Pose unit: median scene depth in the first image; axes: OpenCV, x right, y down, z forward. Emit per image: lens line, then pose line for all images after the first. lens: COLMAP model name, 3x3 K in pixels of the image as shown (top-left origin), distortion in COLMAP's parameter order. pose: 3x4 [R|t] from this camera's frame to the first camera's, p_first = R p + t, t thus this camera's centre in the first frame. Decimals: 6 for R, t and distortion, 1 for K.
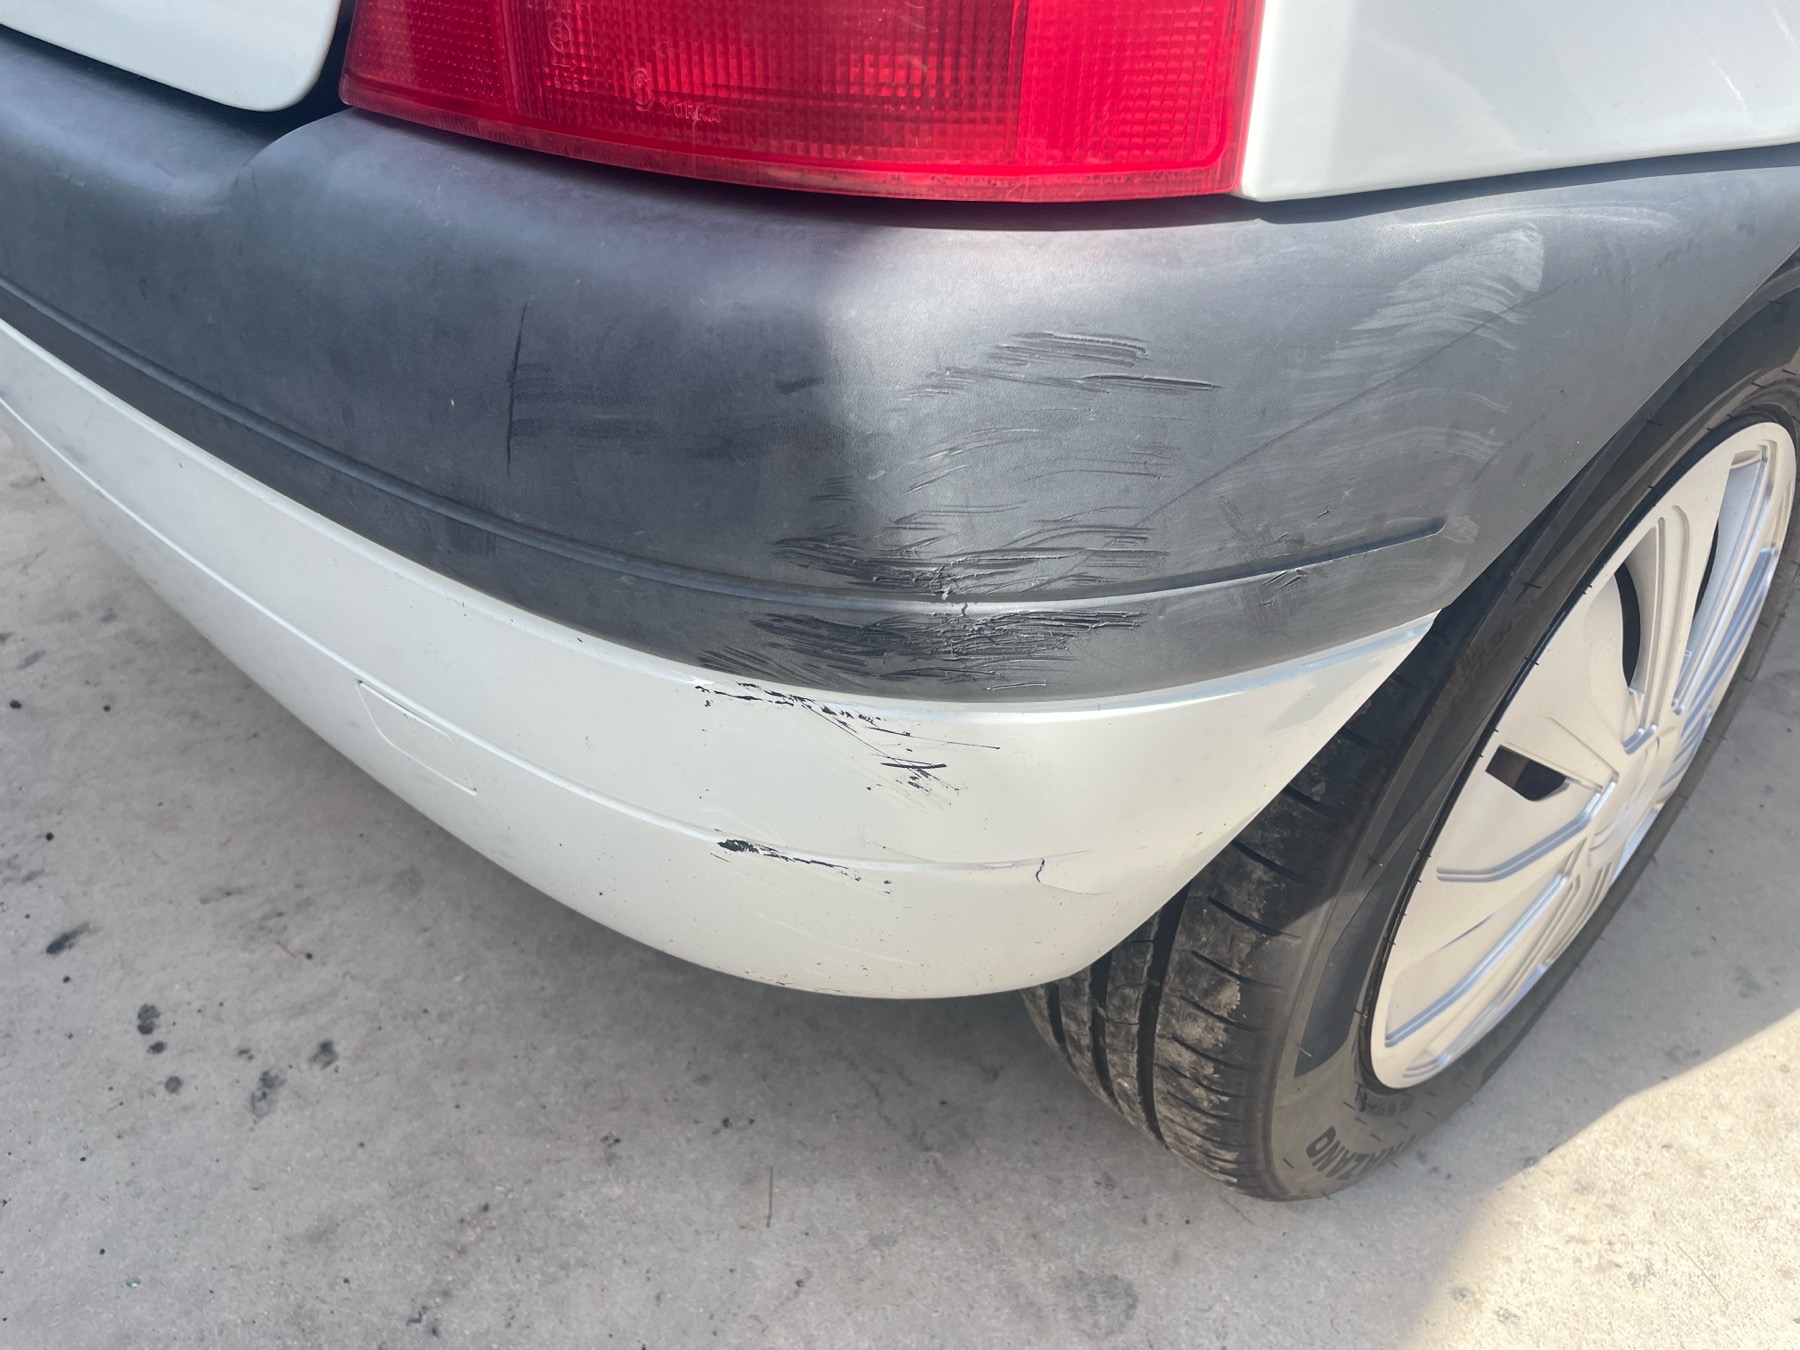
lens RADIAL K [[1357.3, 0, 890.2], [0, 1357.3, 687.0], [0, 0, 1]] dist [0.076275, -0.106713]
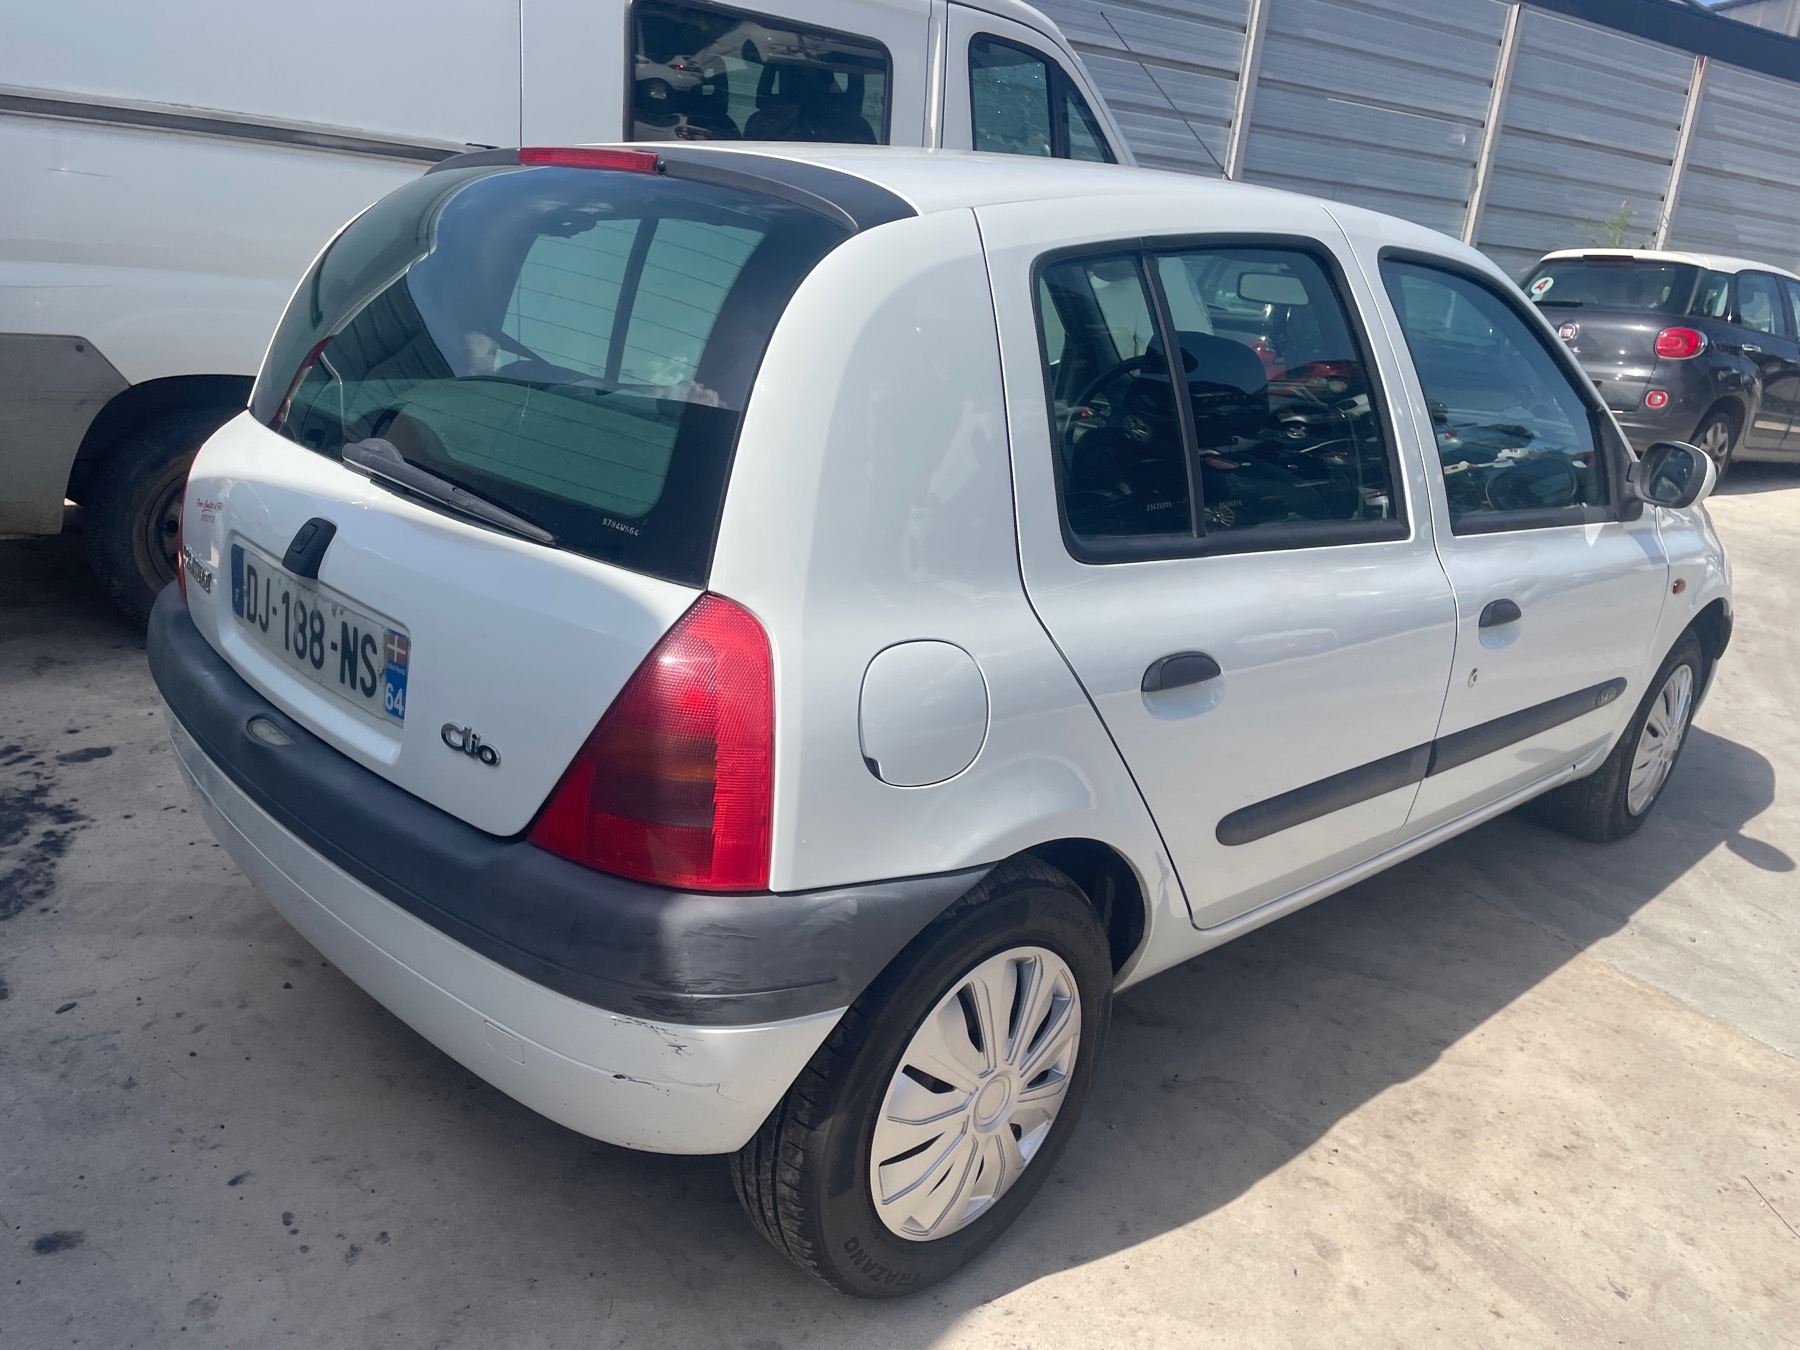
lens RADIAL K [[1357.3, 0, 890.2], [0, 1357.3, 687.0], [0, 0, 1]] dist [0.076275, -0.106713]
pose [[0.995747, 0.061219, 0.068842, 0.127838], [-0.036361, 0.947766, -0.316887, 0.133992], [-0.084645, 0.313036, 0.945962, -1.244930]]
